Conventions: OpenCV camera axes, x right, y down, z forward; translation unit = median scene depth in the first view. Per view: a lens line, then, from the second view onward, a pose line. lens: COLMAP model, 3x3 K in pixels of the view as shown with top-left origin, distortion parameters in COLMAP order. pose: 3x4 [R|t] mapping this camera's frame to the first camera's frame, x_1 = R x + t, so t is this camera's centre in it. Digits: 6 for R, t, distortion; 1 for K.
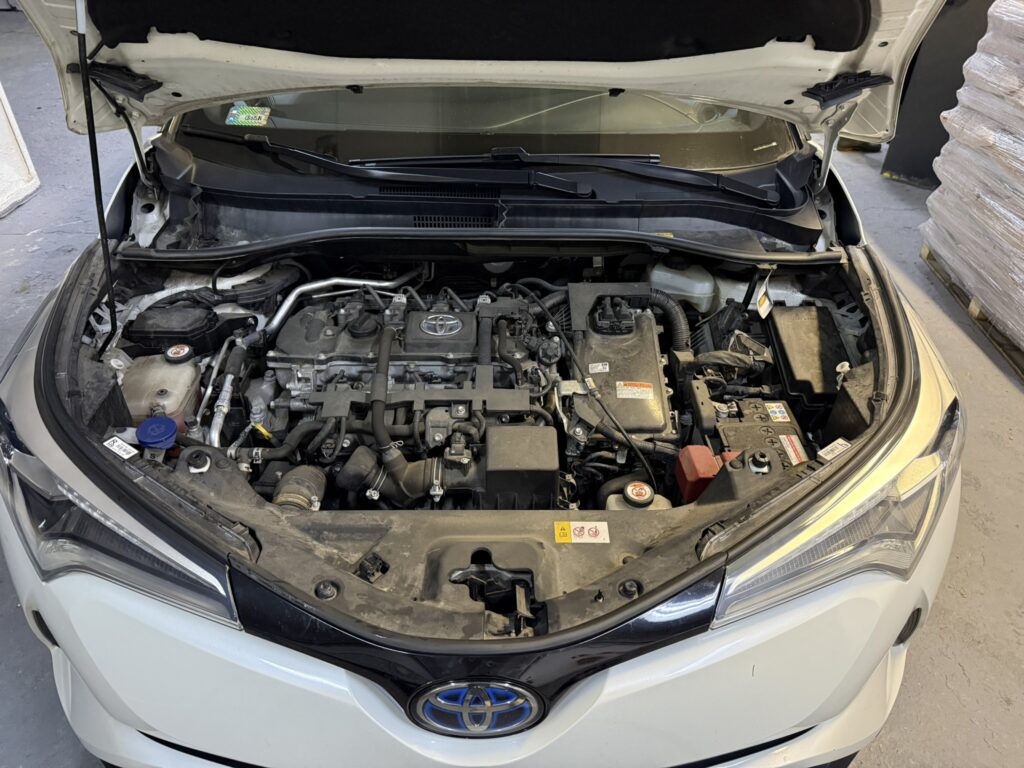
lens RADIAL K [[719.6, 0, 510.1], [0, 719.6, 386.4], [0, 0, 1]] dist [0.003455, -0.008928]
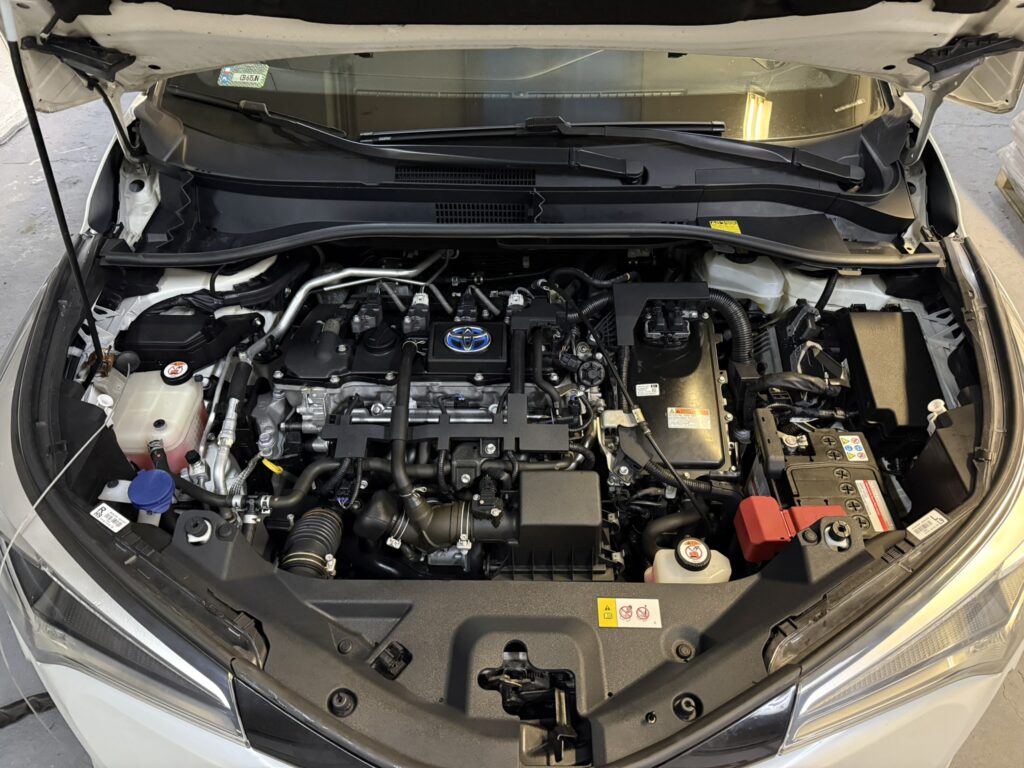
lens RADIAL K [[719.6, 0, 511.9], [0, 719.6, 381.3], [0, 0, 1]] dist [0.003455, -0.008928]
pose [[0.999353, 0.005387, -0.035572, -0.011342], [-0.000328, 0.990049, 0.140726, -0.163637], [0.035976, -0.140623, 0.989409, 0.129522]]
